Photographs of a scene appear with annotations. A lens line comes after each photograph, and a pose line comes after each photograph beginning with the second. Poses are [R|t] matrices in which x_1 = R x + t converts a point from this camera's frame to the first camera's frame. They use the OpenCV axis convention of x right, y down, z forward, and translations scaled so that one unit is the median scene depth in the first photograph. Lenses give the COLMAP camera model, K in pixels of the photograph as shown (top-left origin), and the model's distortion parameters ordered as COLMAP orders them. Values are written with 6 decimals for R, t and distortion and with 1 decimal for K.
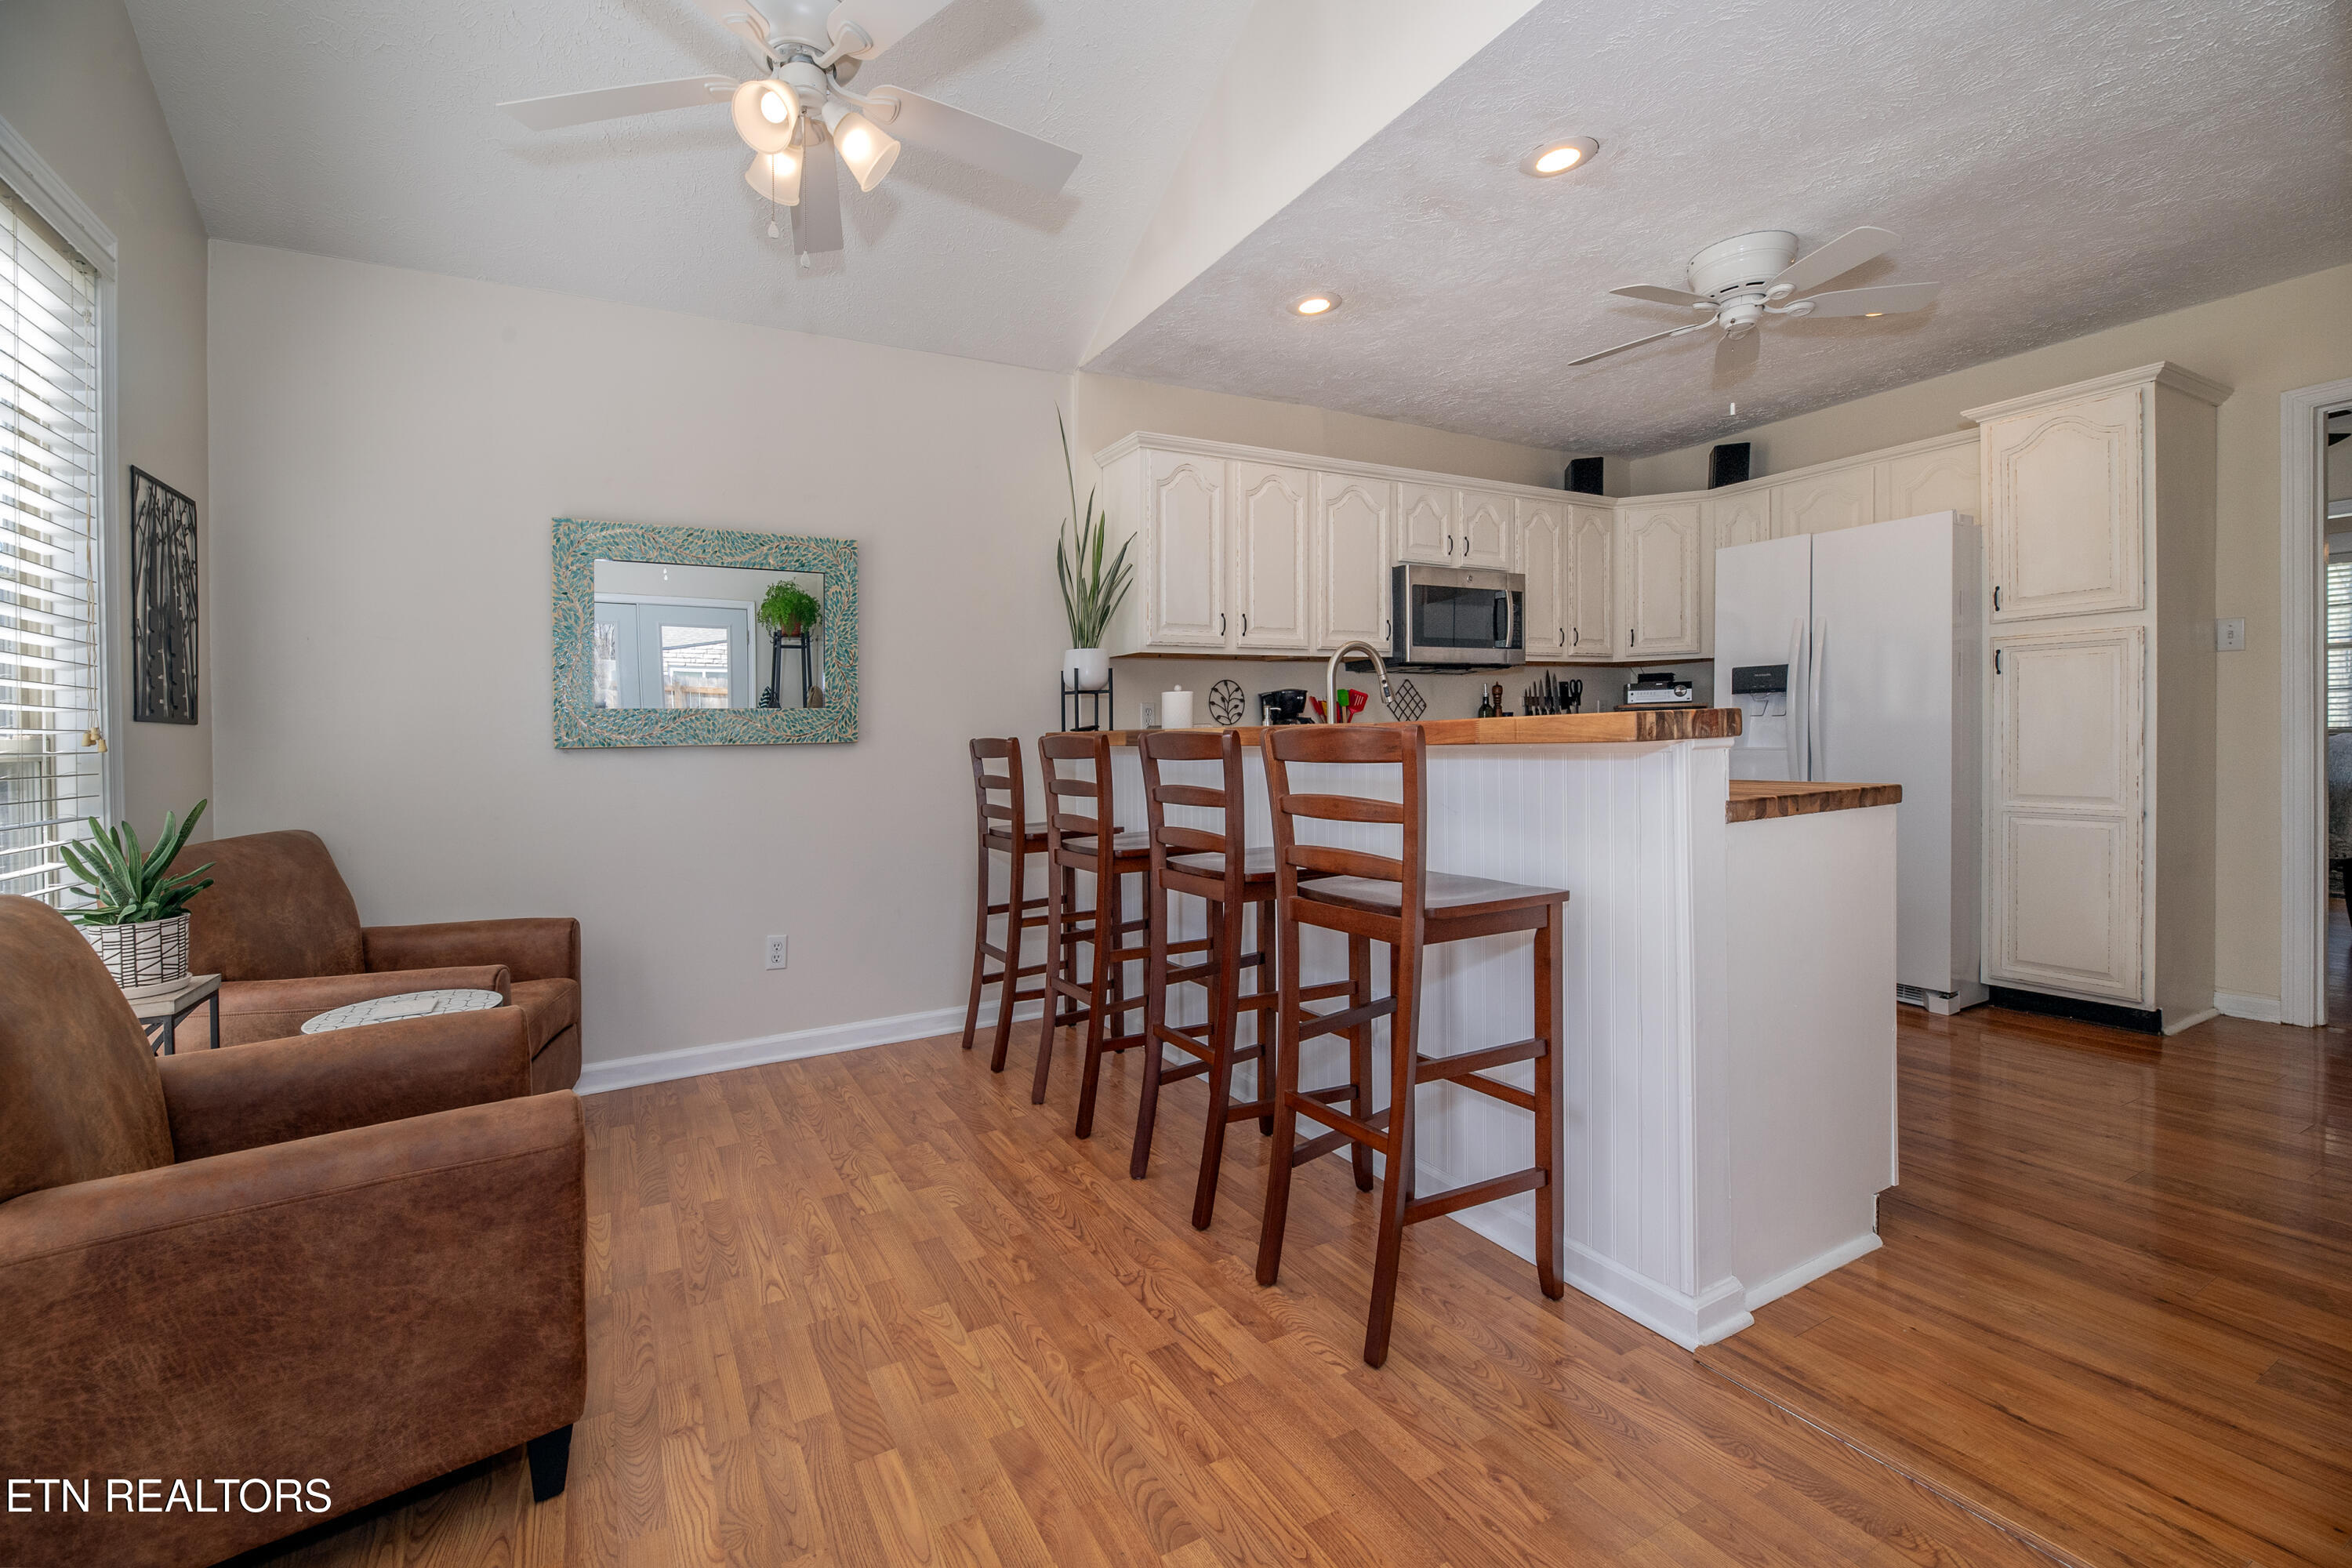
lens RADIAL K [[942.1, 0, 1120.9], [0, 942.1, 800.3], [0, 0, 1]] dist [-0.002670, -0.000764]
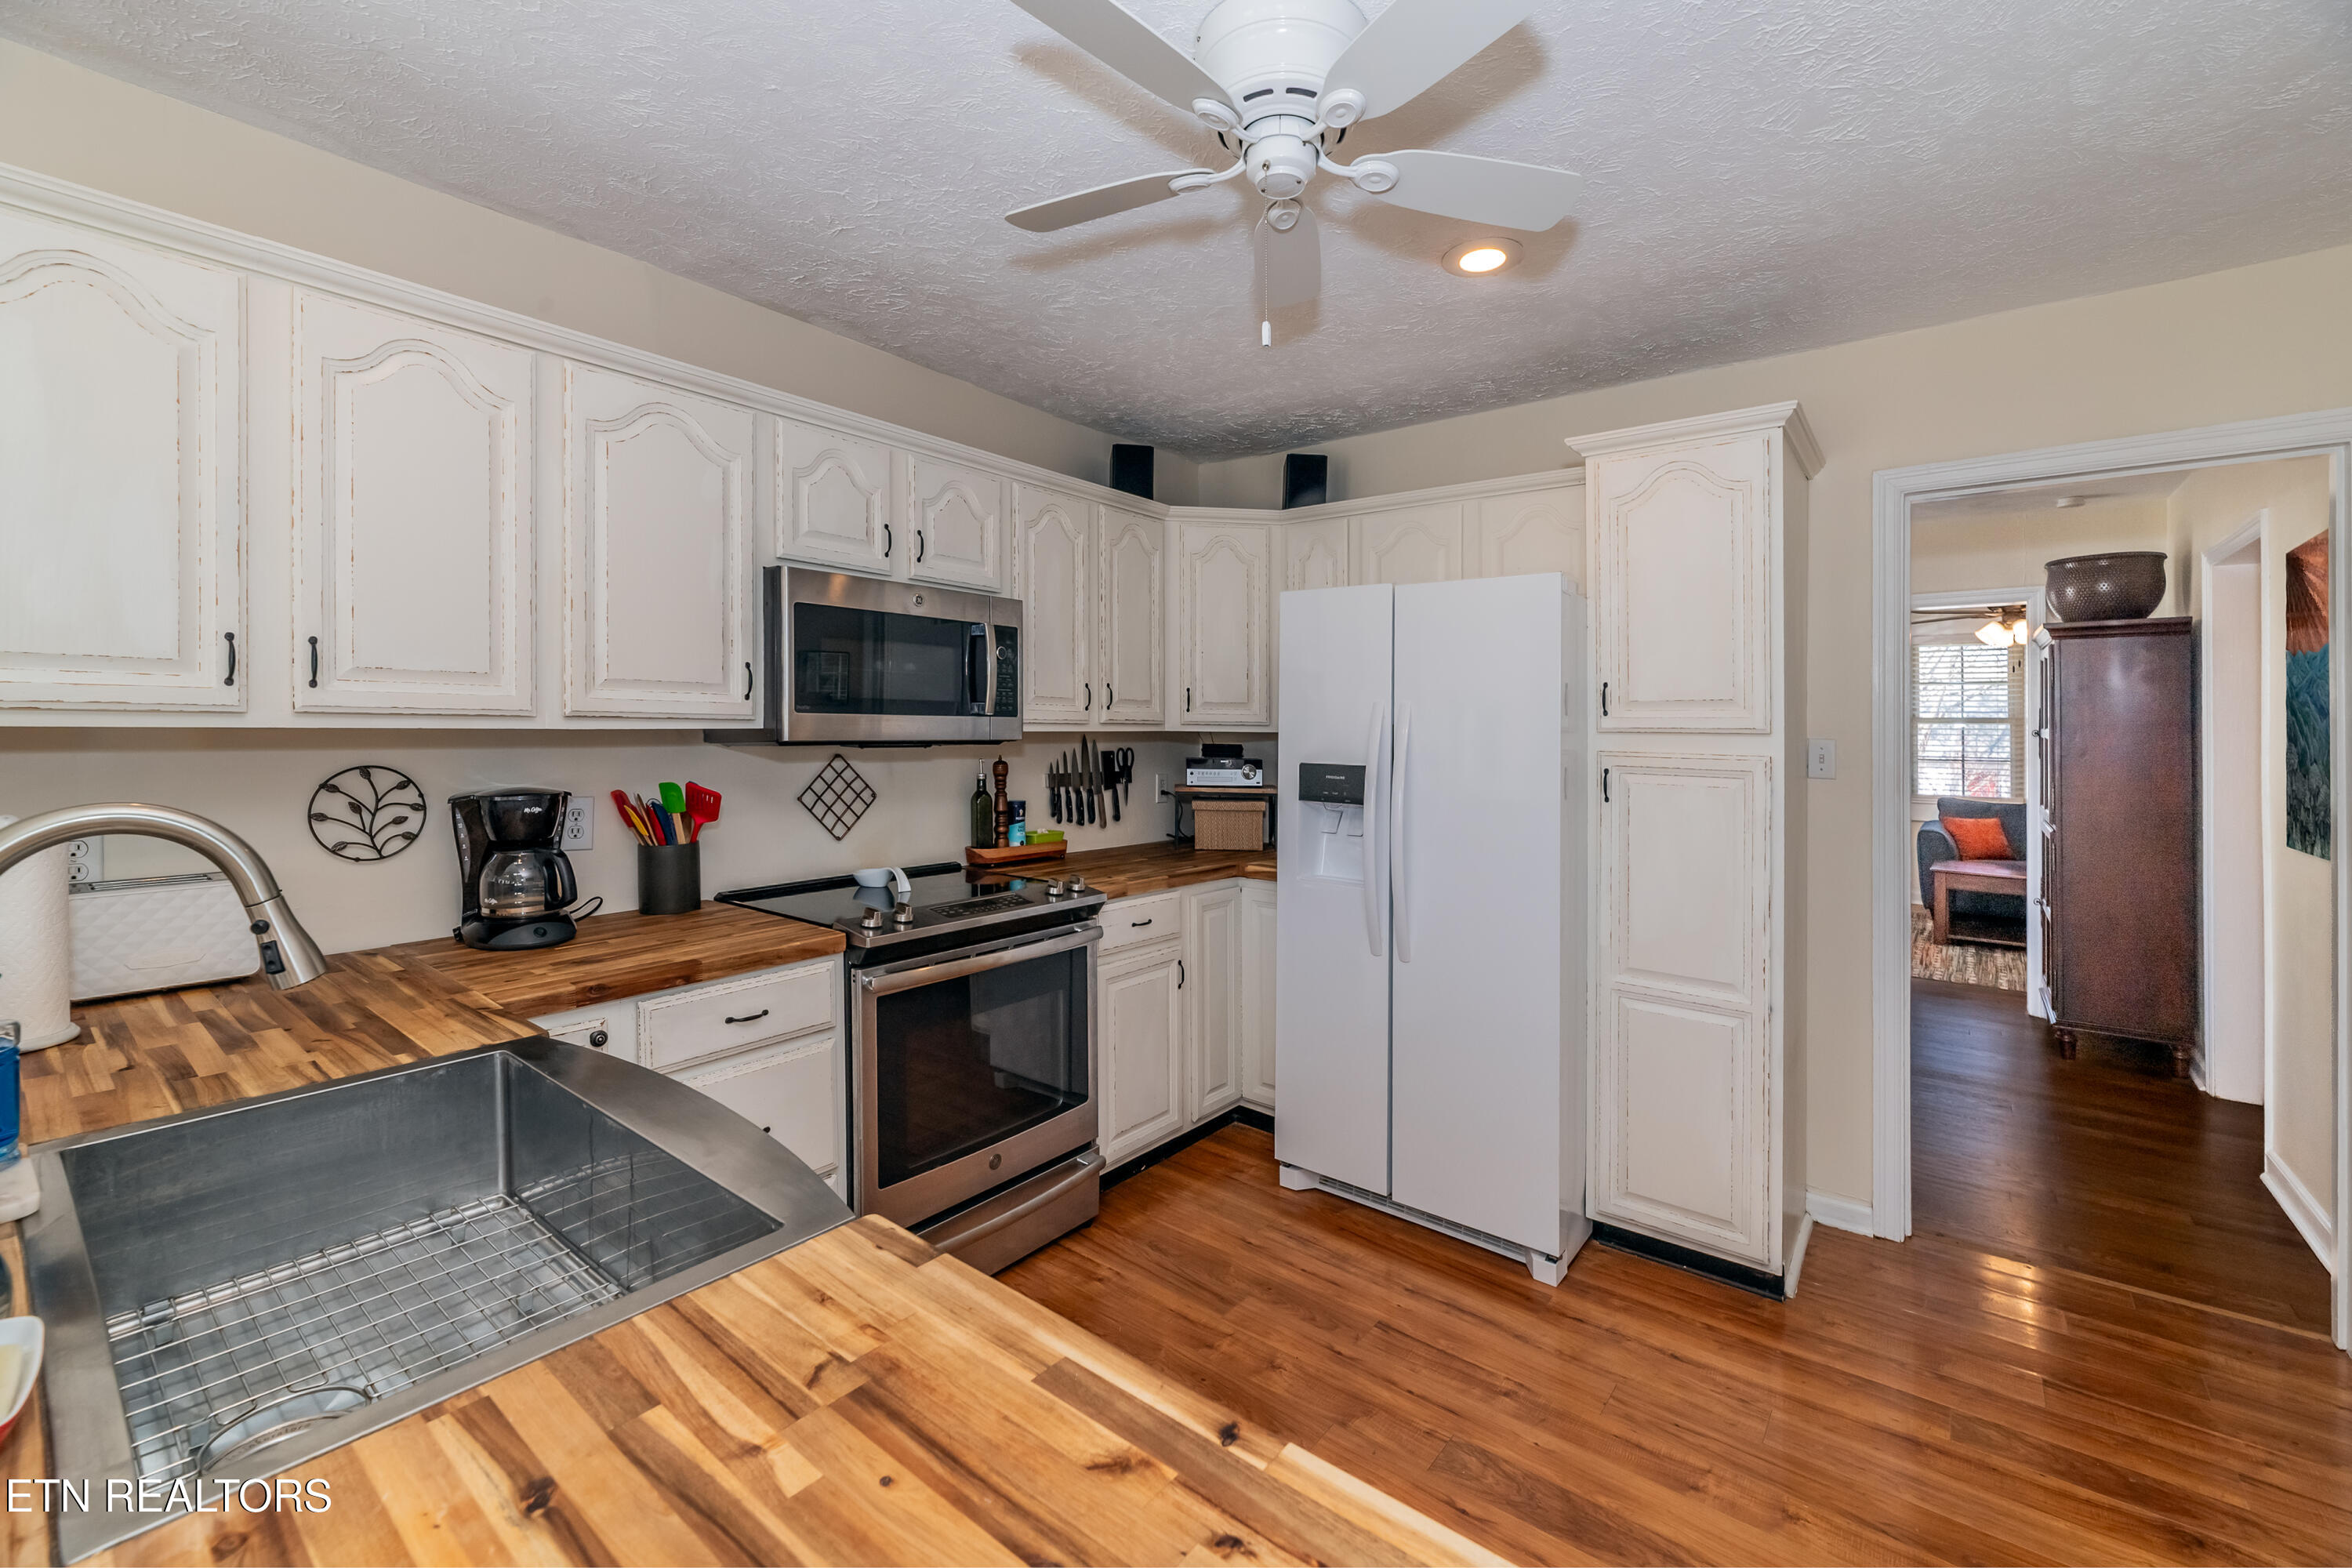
lens RADIAL K [[970.7, 0, 1178.4], [0, 970.7, 750.1], [0, 0, 1]] dist [0.000526, -0.000035]
pose [[0.915681, 0.031990, 0.400631, 0.288455], [-0.012701, 0.998633, -0.050711, -0.116084], [-0.401706, 0.041346, 0.914835, 0.390201]]
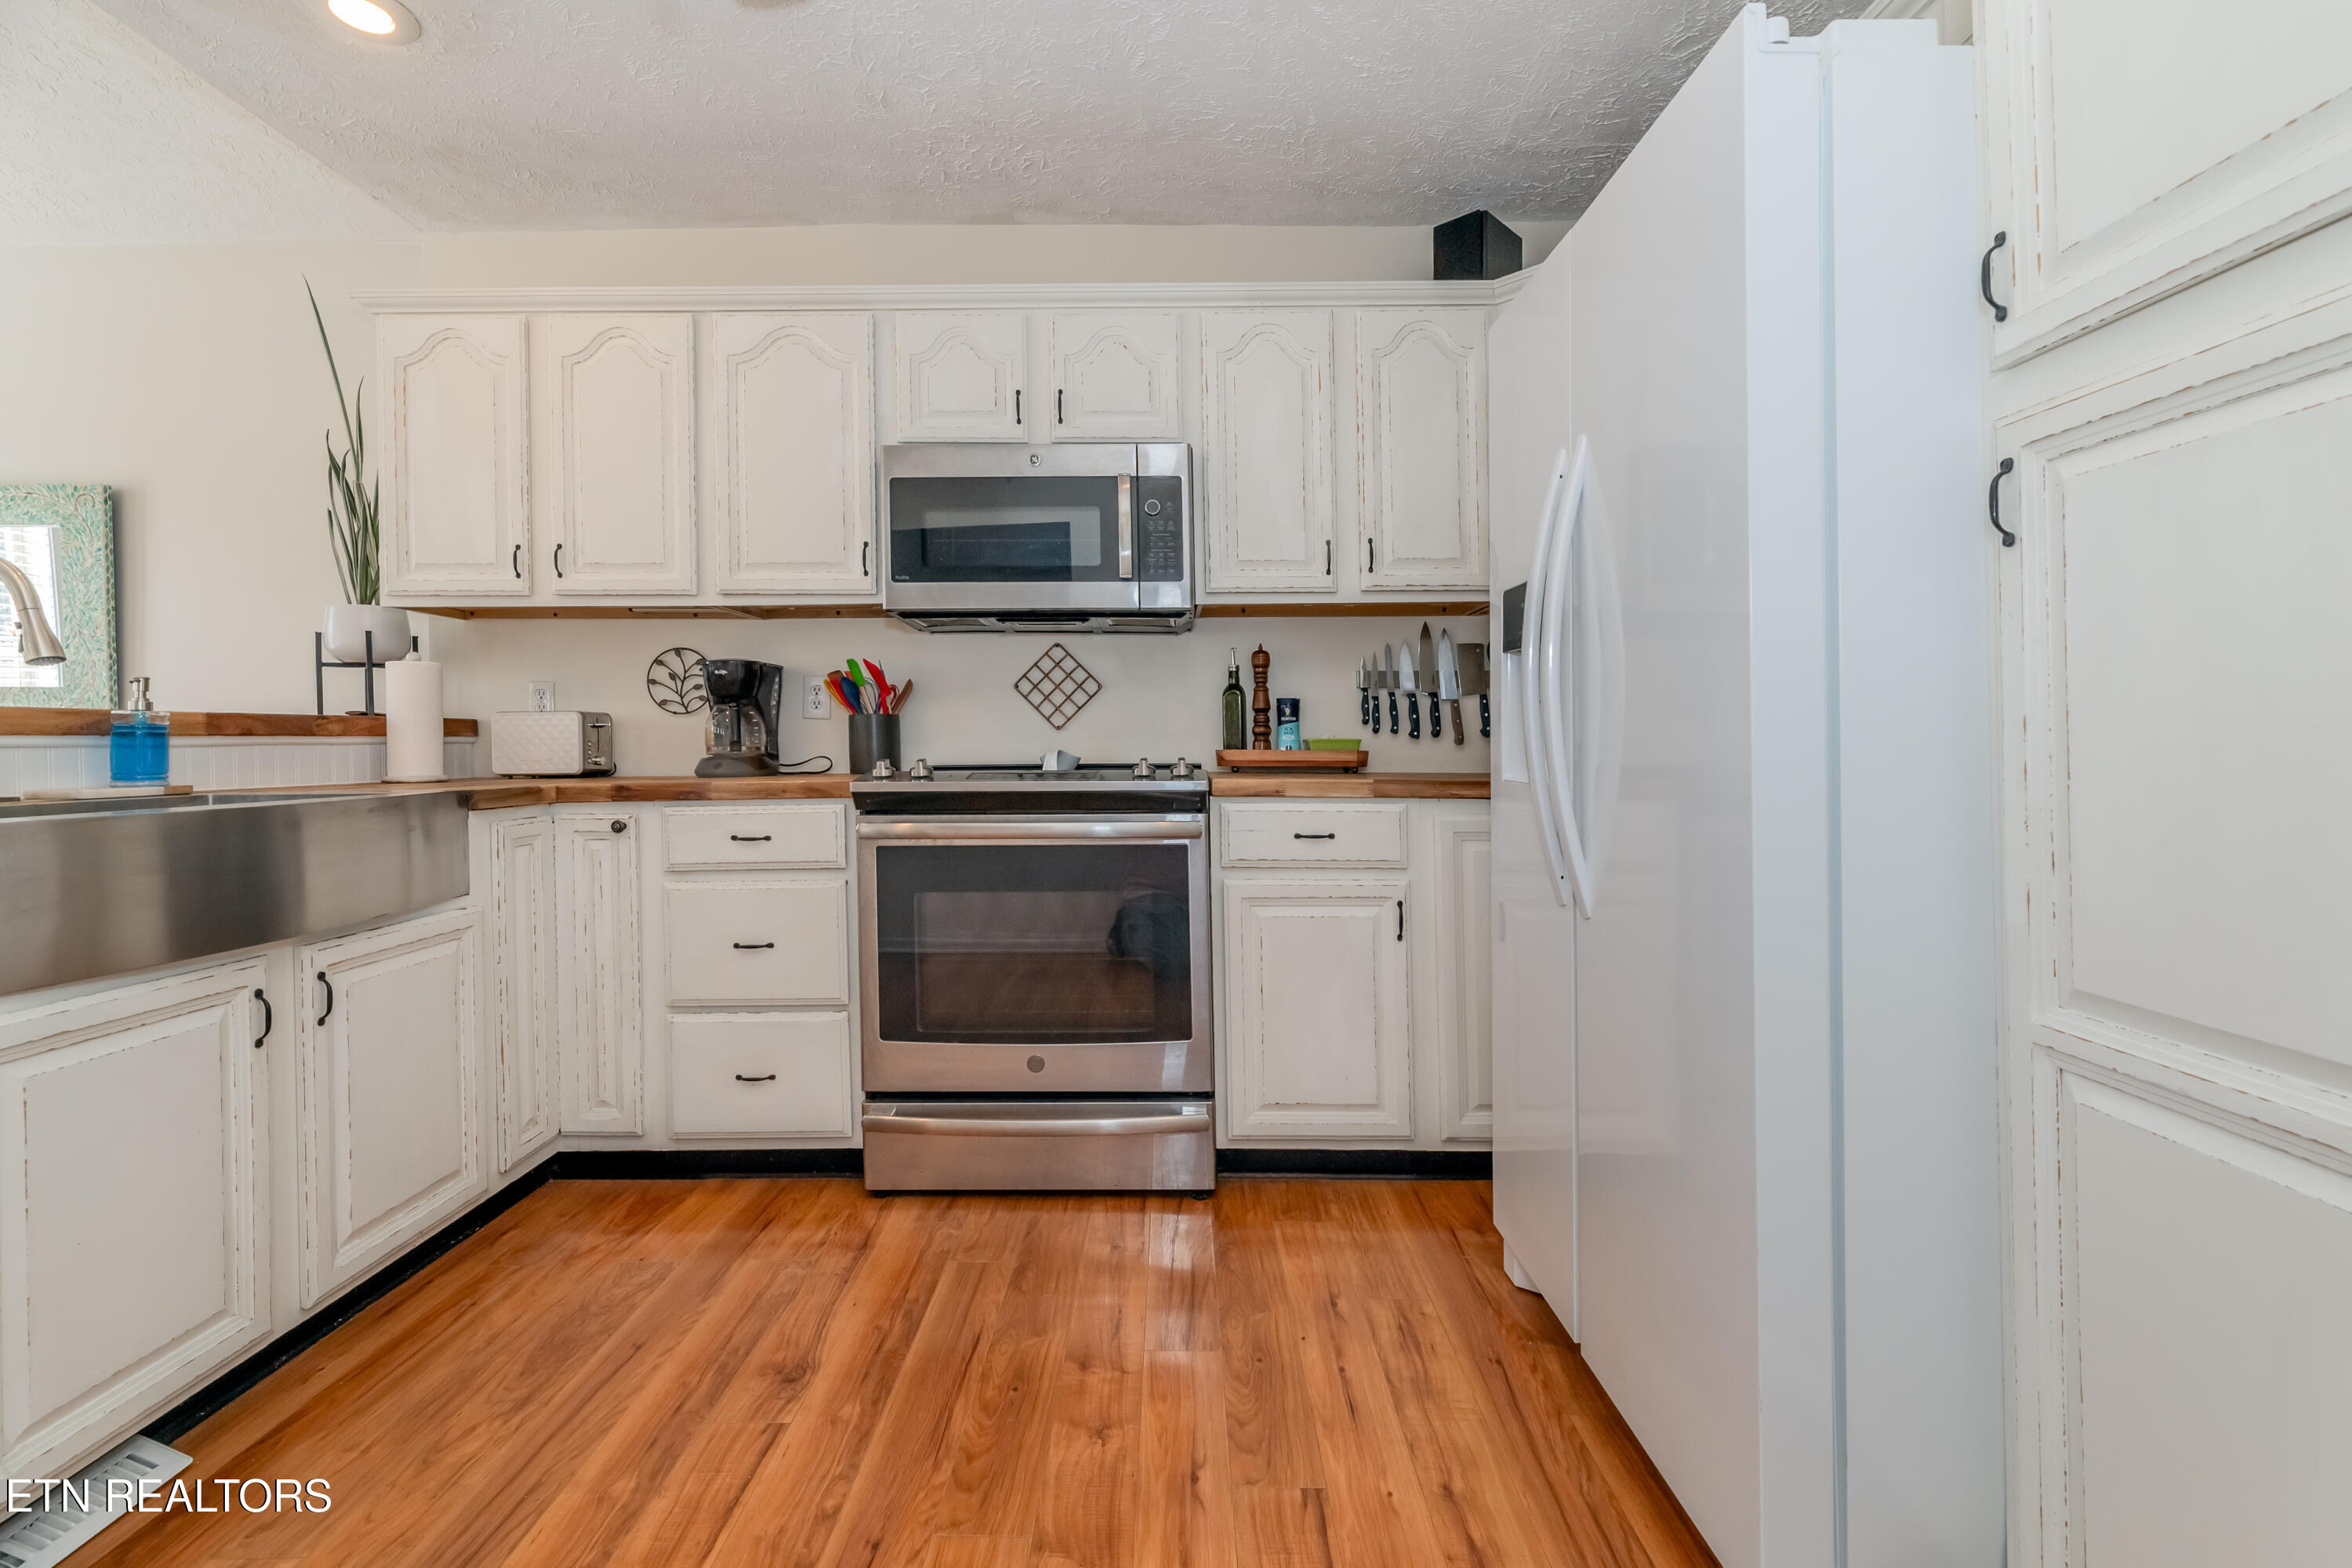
lens RADIAL K [[963.0, 0, 1171.8], [0, 963.0, 768.5], [0, 0, 1]] dist [-0.000613, -0.000117]
pose [[0.879601, 0.034346, -0.474471, 0.753651], [-0.050398, 0.998505, -0.021150, -0.044239], [0.473036, 0.042516, 0.880017, 0.561636]]
